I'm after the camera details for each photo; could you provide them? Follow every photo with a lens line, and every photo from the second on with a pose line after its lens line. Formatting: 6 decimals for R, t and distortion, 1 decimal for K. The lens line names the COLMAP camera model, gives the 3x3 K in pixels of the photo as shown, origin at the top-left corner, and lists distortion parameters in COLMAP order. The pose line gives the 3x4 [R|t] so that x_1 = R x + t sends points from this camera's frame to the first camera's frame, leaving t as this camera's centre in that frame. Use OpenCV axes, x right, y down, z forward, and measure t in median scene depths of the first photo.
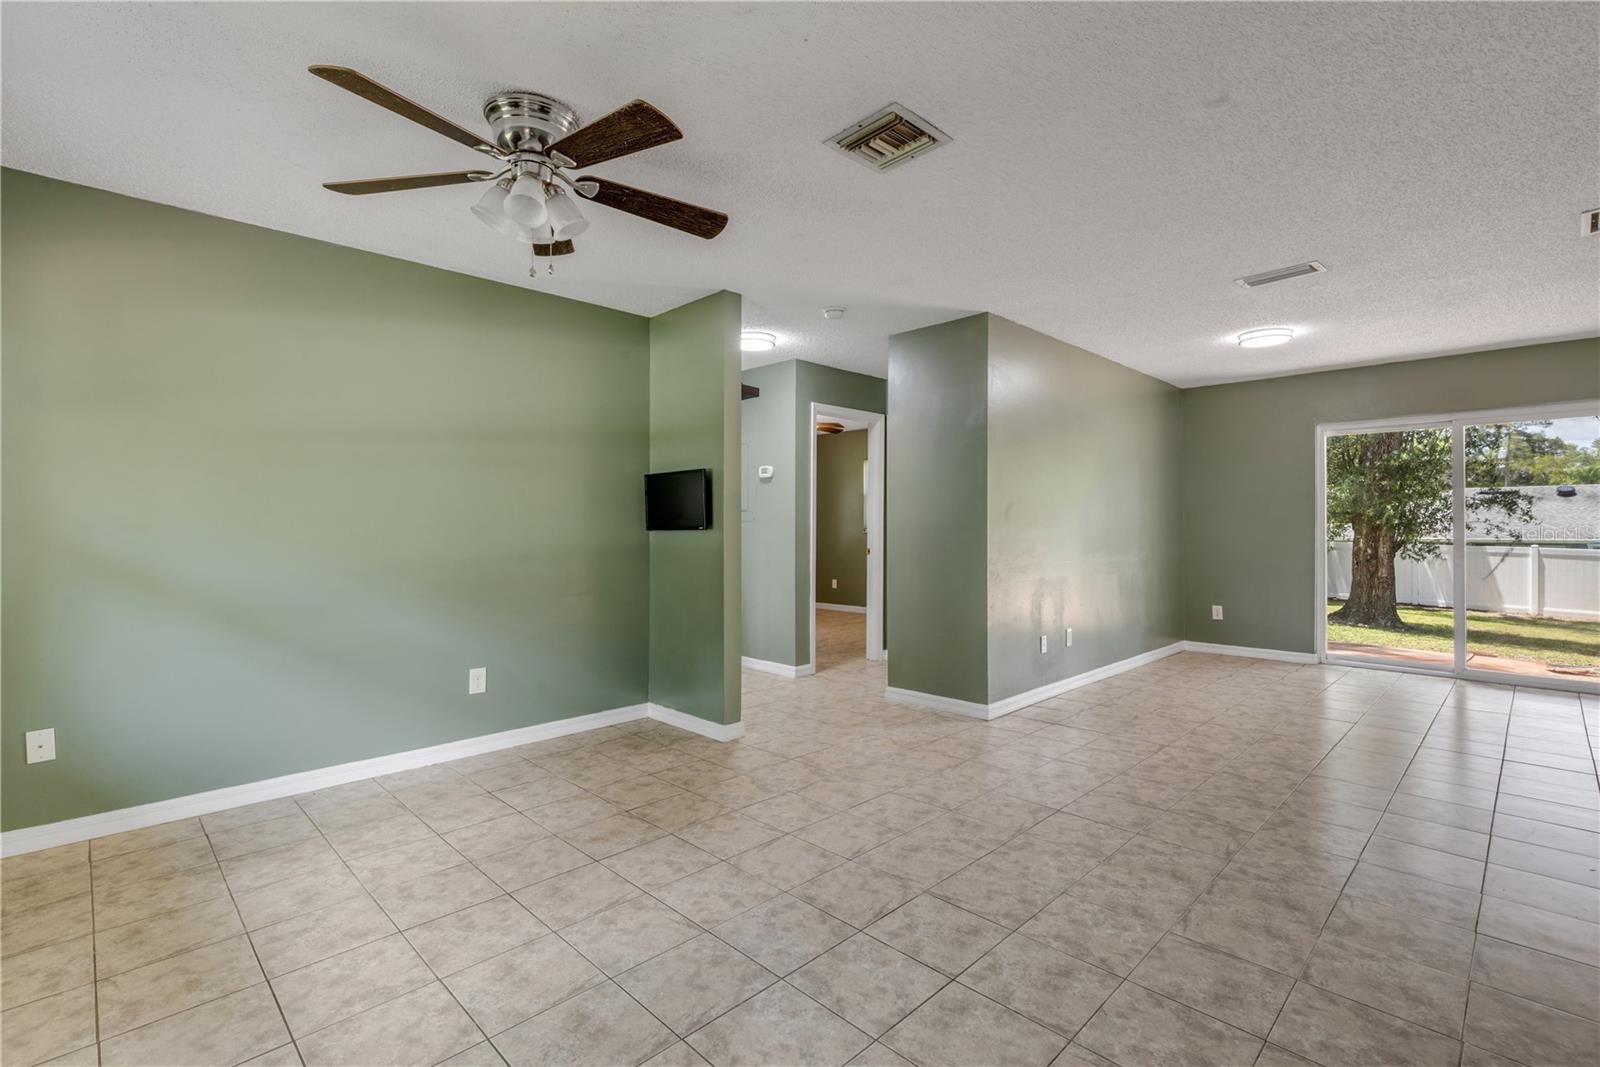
lens RADIAL K [[724.1, 0, 796.0], [0, 724.1, 531.6], [0, 0, 1]] dist [0.009072, -0.002094]
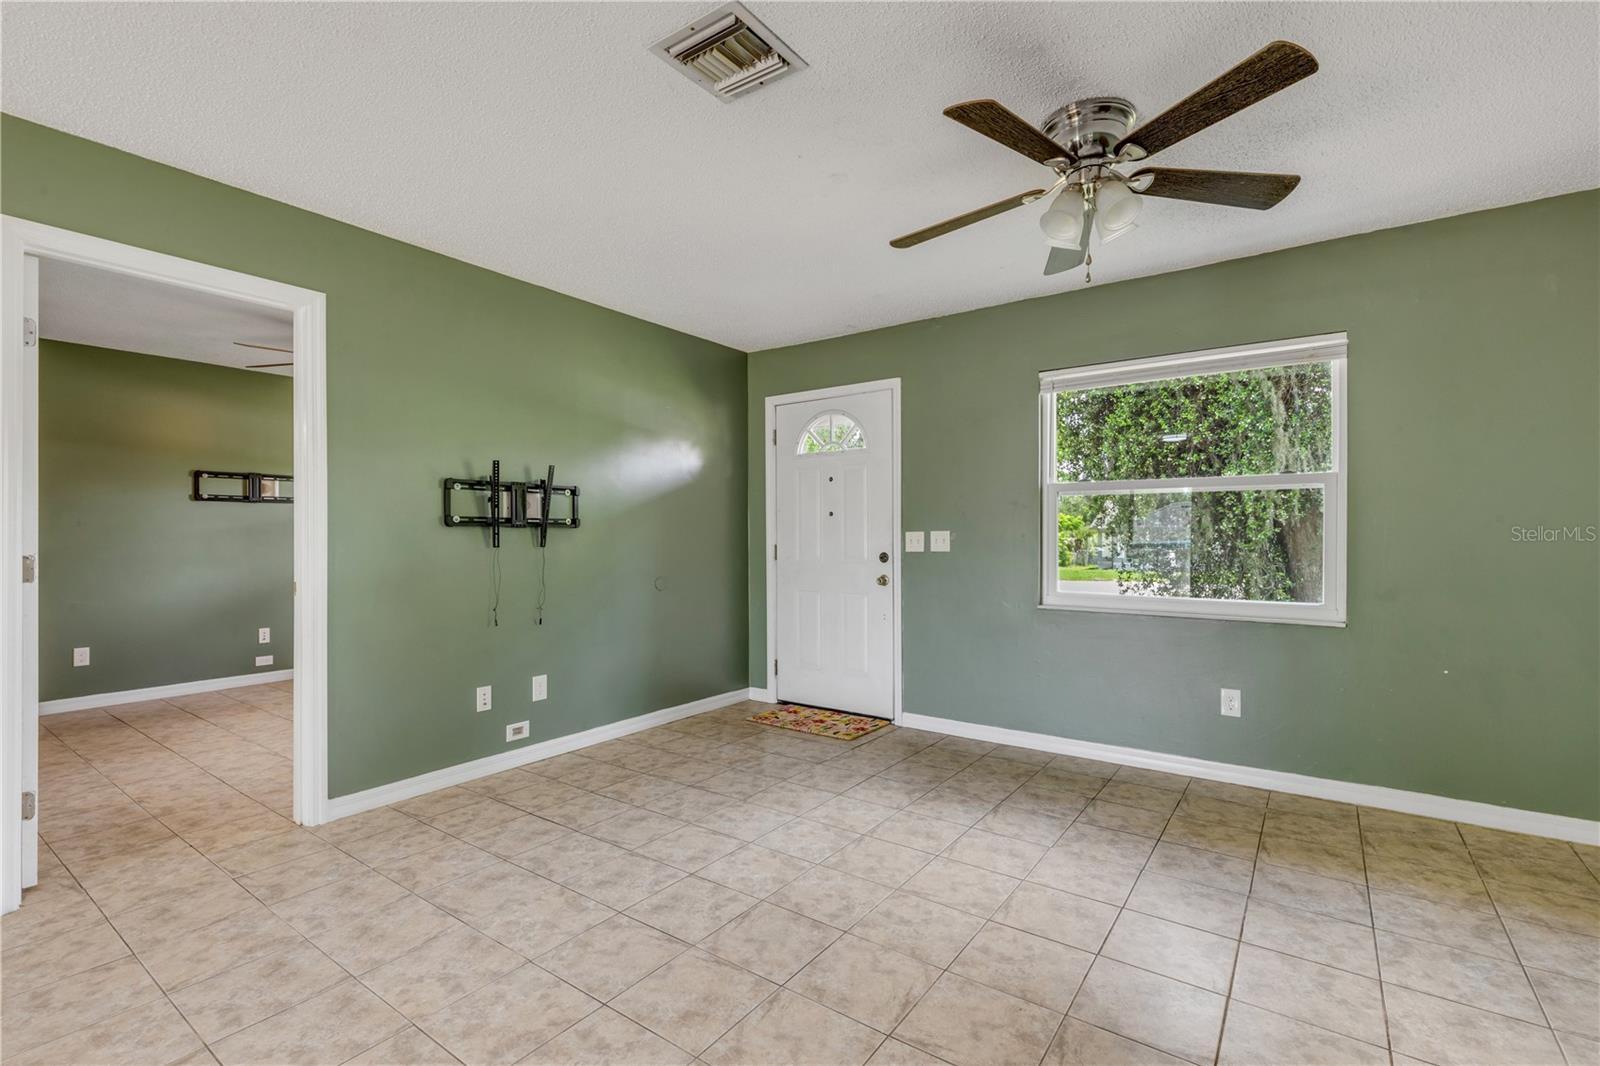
lens RADIAL K [[724.1, 0, 796.0], [0, 724.1, 531.1], [0, 0, 1]] dist [0.009072, -0.002094]
pose [[-0.986504, 0.002350, -0.163719, 0.118420], [0.001981, 0.999995, 0.002414, -0.007892], [0.163724, 0.002058, -0.986504, 1.138936]]
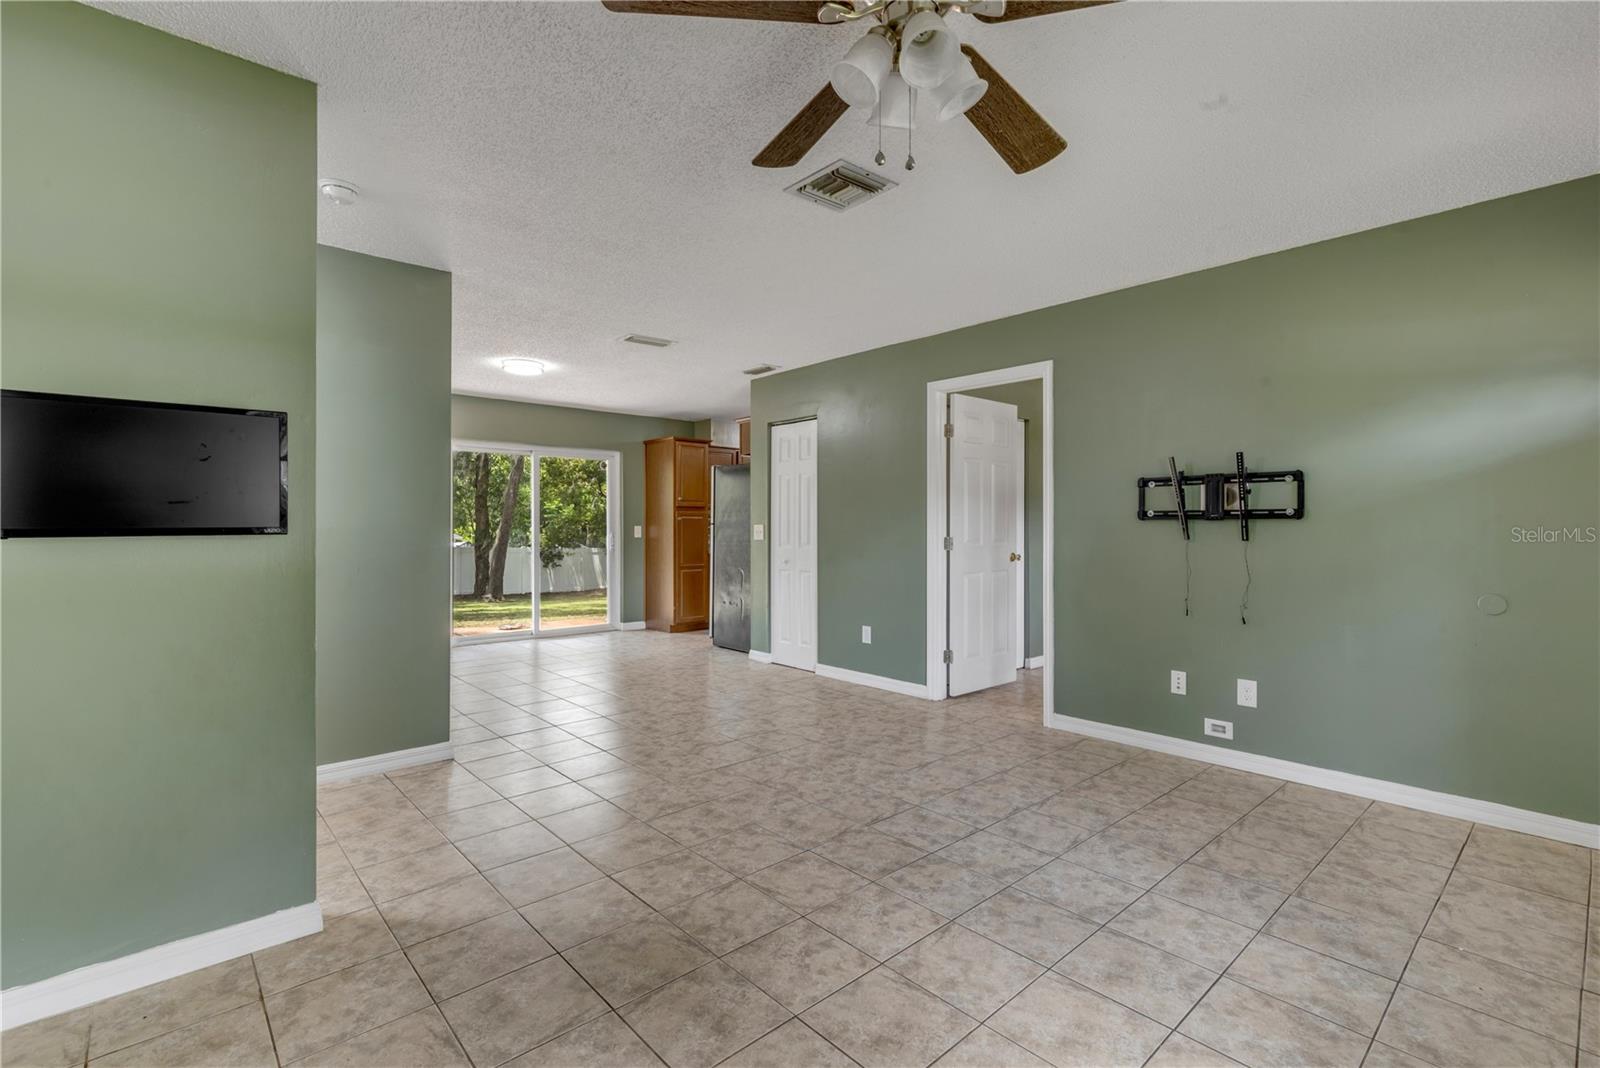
lens RADIAL K [[724.1, 0, 796.0], [0, 724.1, 532.1], [0, 0, 1]] dist [0.009072, -0.002094]
pose [[0.049097, -0.004986, 0.998782, -0.630151], [0.007081, 0.999964, 0.004644, -0.003843], [-0.998769, 0.006844, 0.049130, 0.634145]]
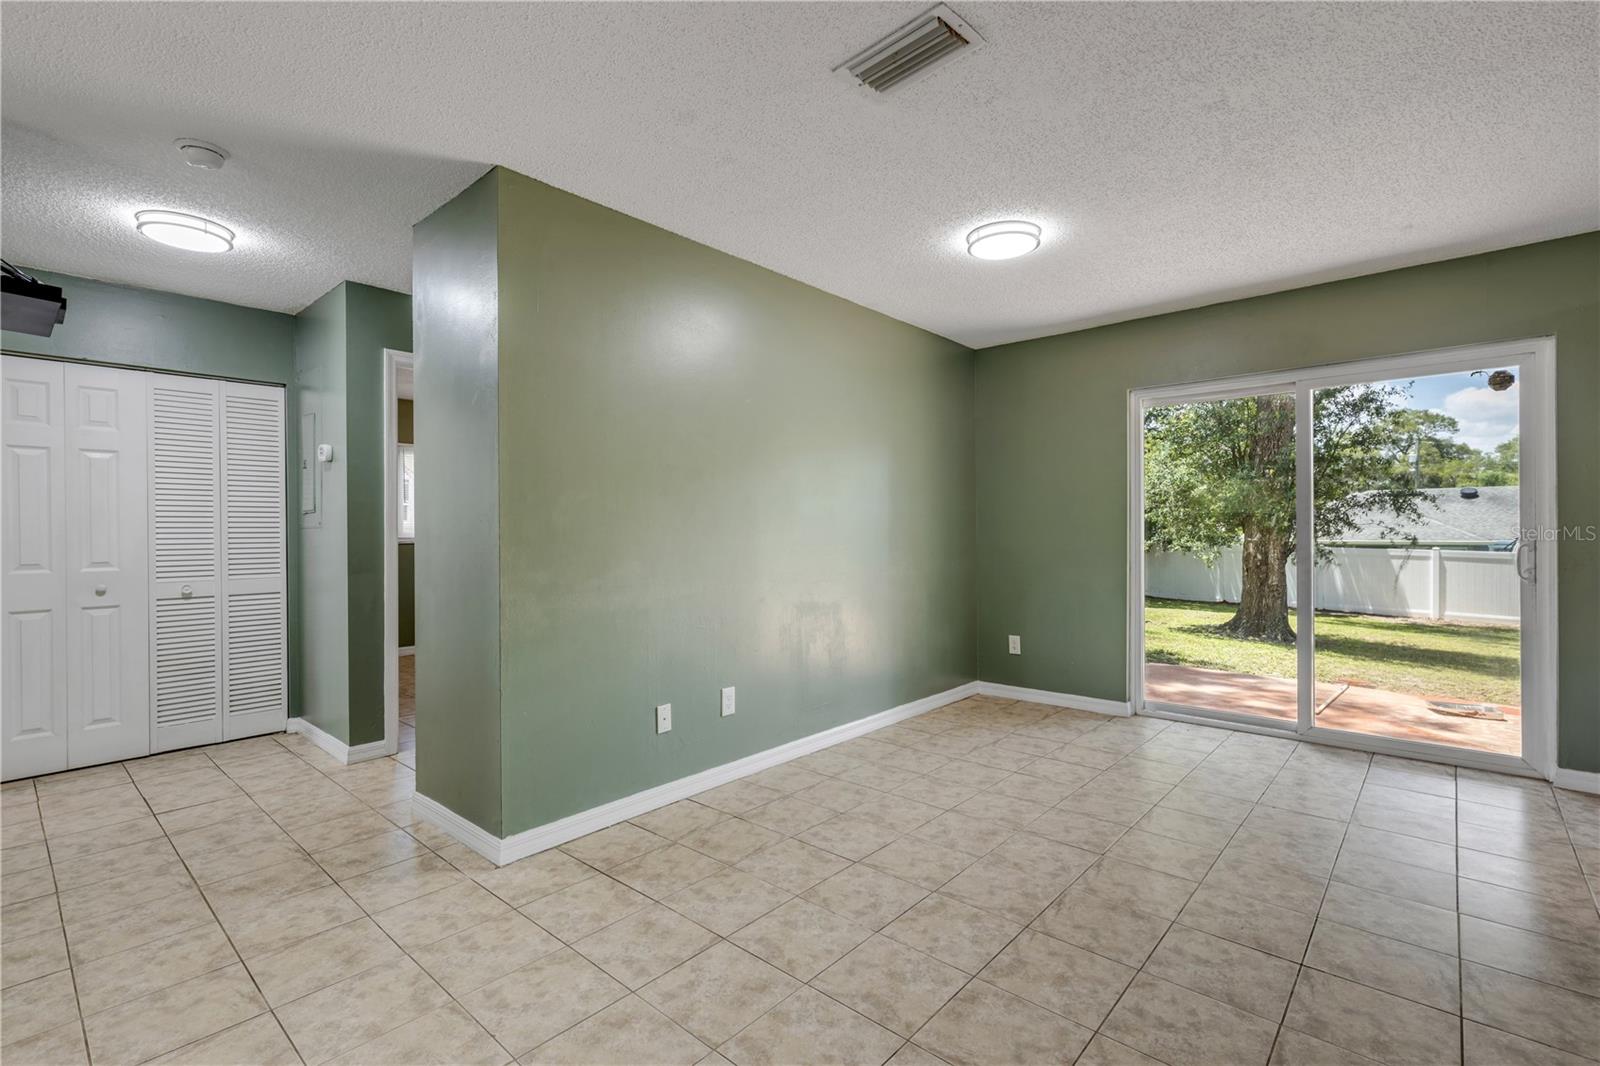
lens RADIAL K [[724.1, 0, 796.0], [0, 724.1, 531.1], [0, 0, 1]] dist [0.009072, -0.002094]
pose [[0.997983, -0.004977, 0.063281, 0.531491], [0.005445, 0.999959, -0.007217, -0.004643], [-0.063243, 0.007547, 0.997970, 0.454184]]
